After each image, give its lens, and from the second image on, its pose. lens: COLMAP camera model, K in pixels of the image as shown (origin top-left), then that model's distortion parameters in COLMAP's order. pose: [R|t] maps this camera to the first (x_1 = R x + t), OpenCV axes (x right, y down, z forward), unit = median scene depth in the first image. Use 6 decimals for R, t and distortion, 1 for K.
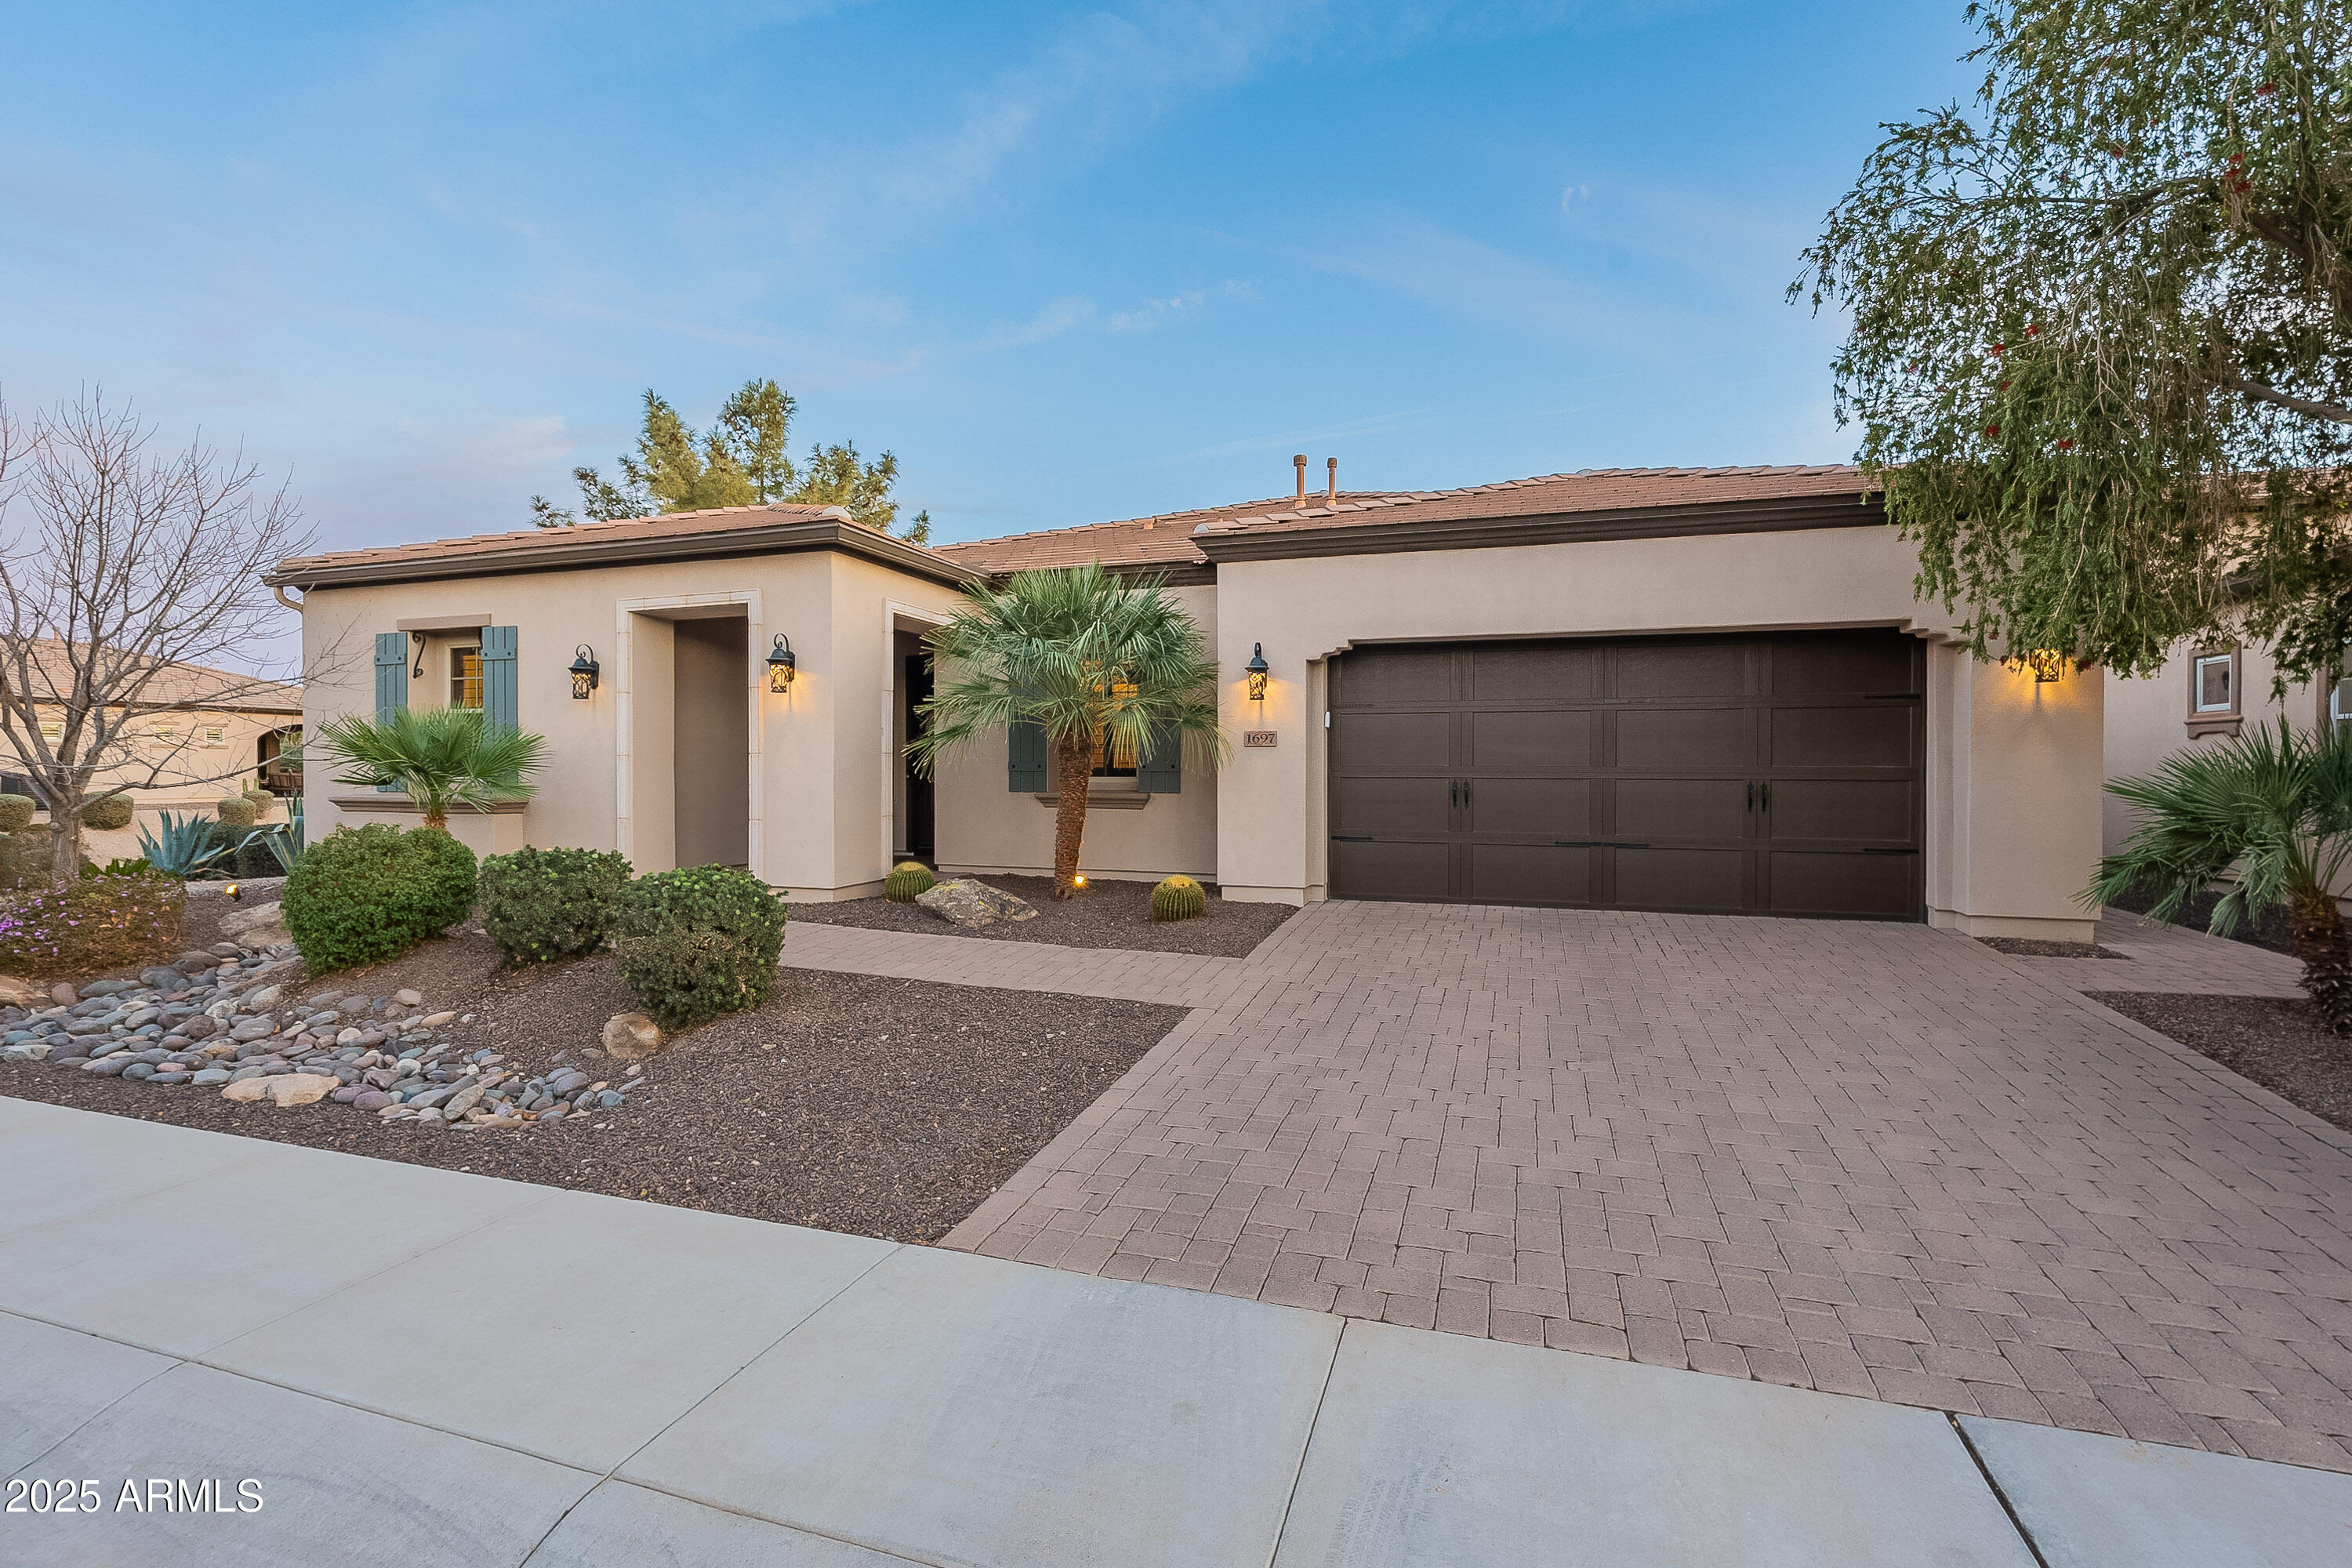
lens RADIAL K [[1053.1, 0, 1142.2], [0, 1053.1, 774.8], [0, 0, 1]] dist [0.000261, -0.000662]
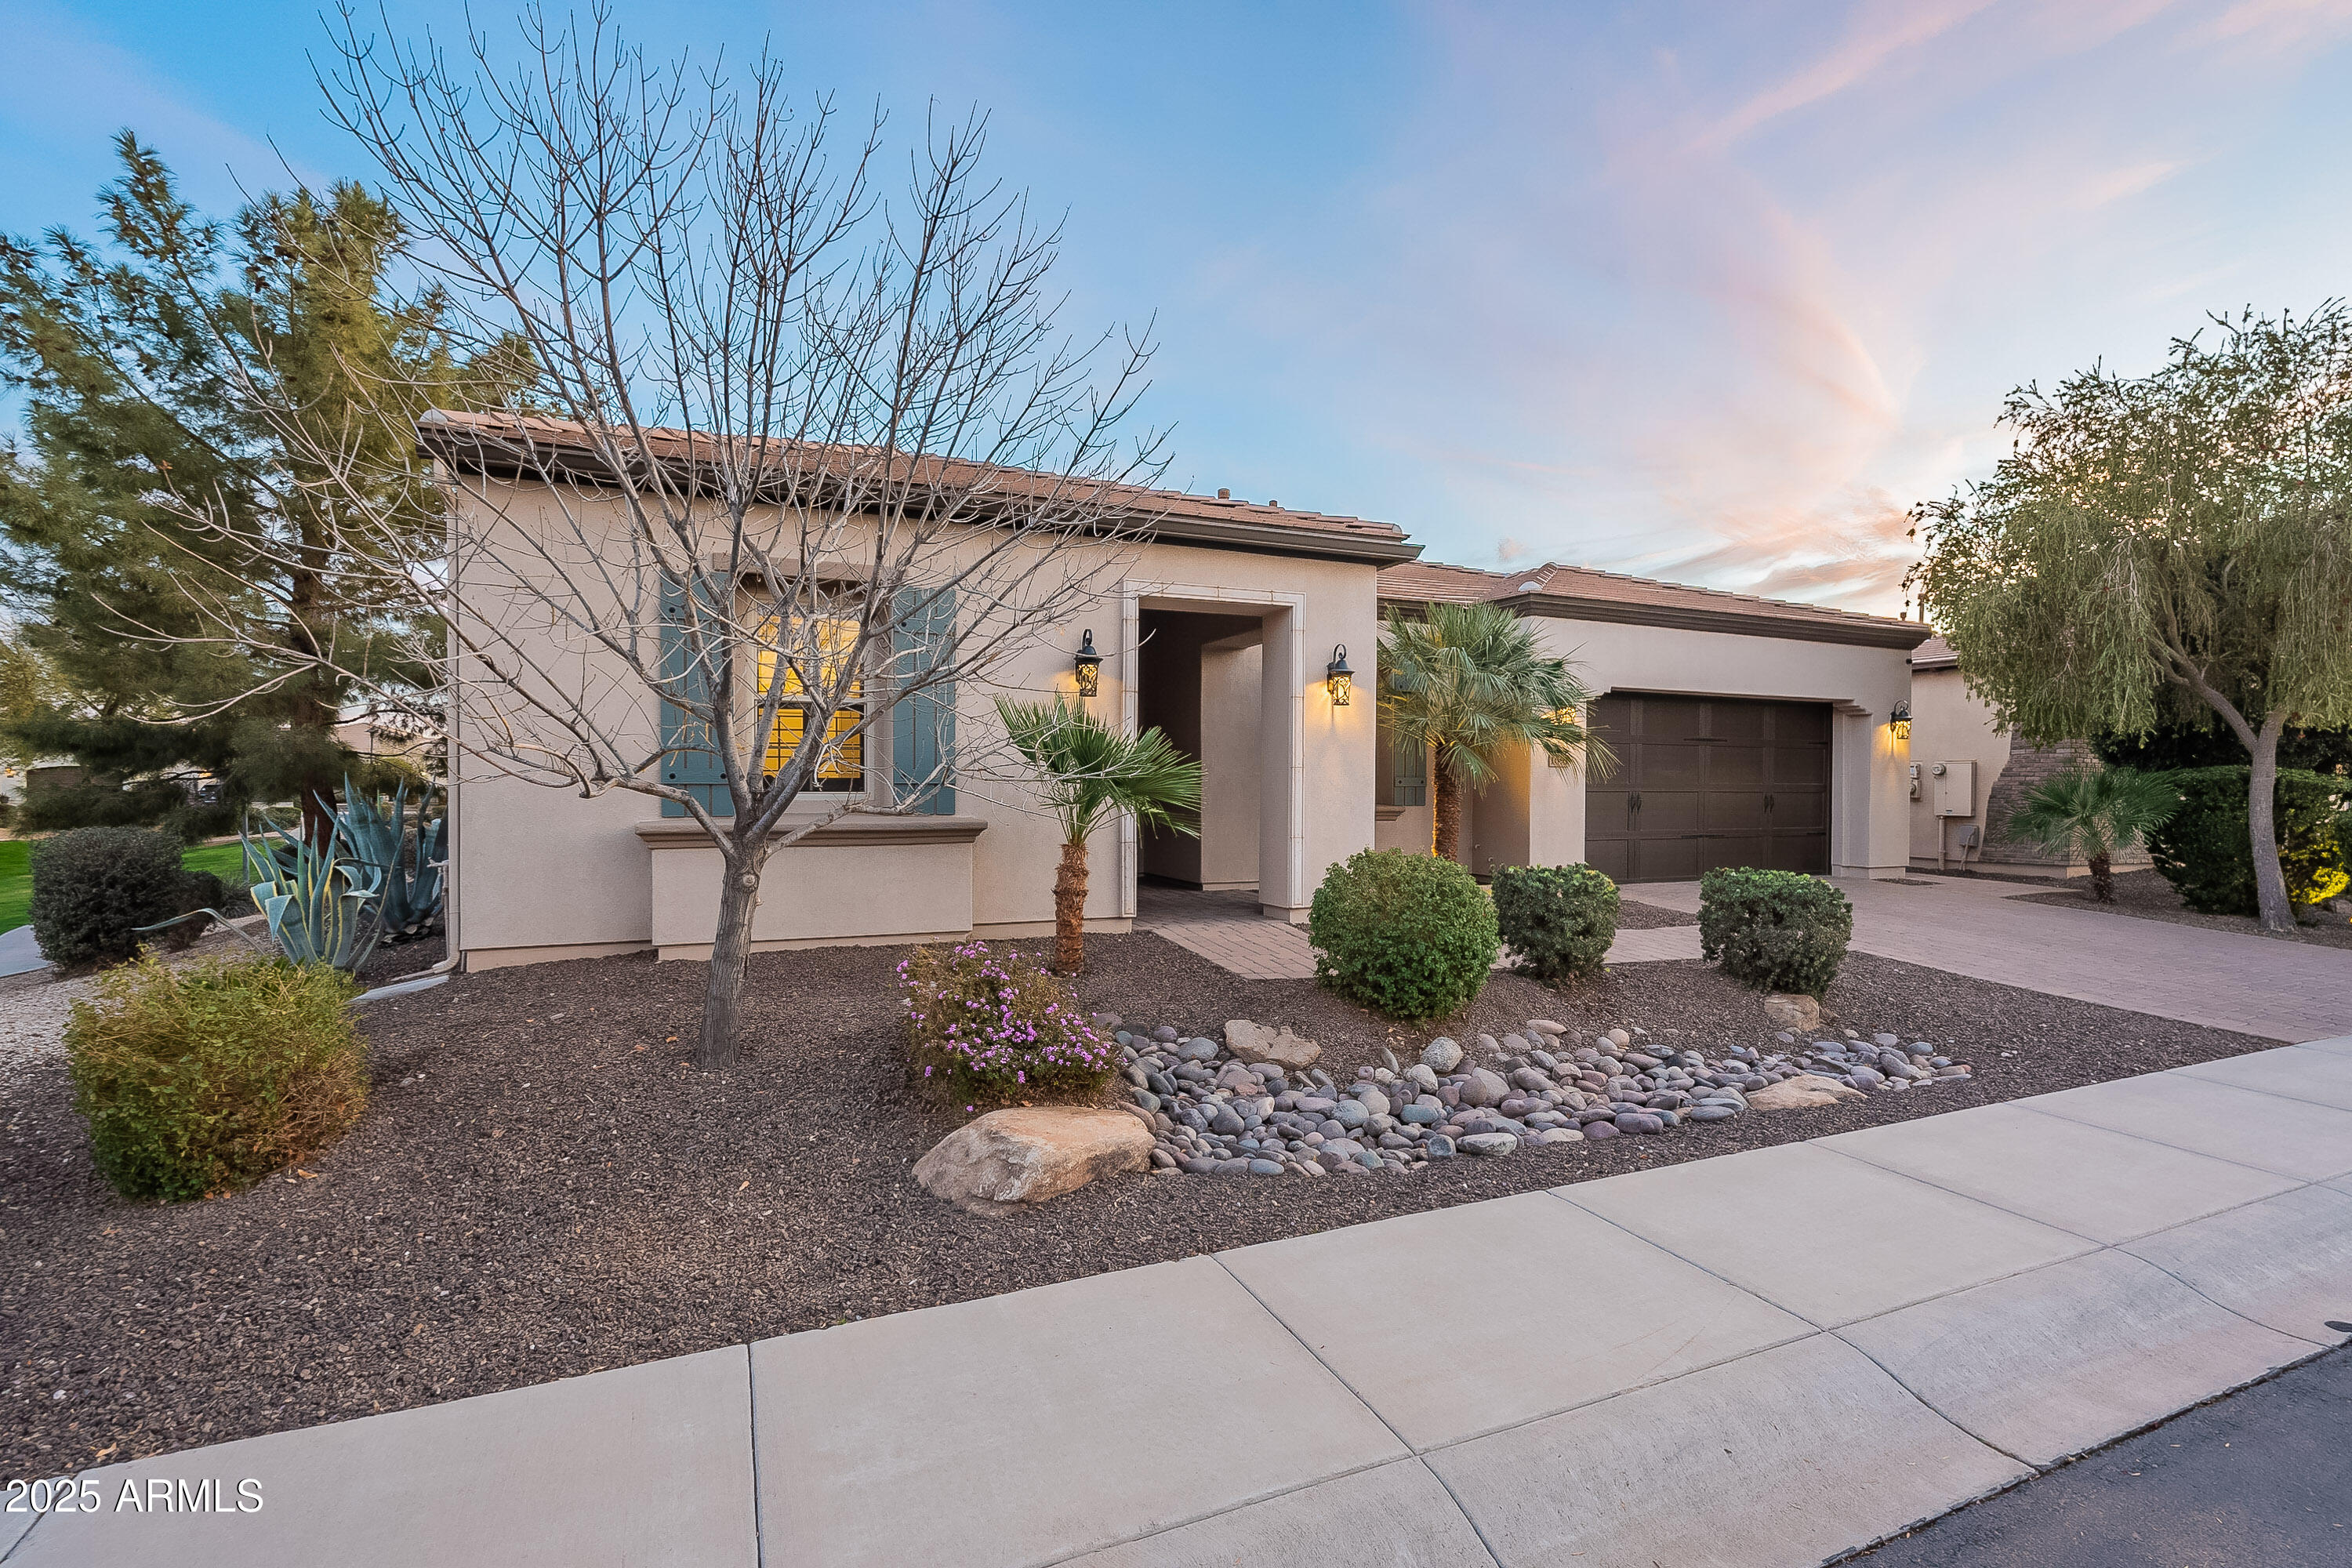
lens RADIAL K [[1131.6, 0, 1149.2], [0, 1131.6, 787.6], [0, 0, 1]] dist [0.000877, -0.000472]
pose [[0.727720, -0.000177, 0.685874, -1.534343], [0.000045, 1.000000, 0.000210, -0.003026], [-0.685874, -0.000122, 0.727720, 0.469945]]
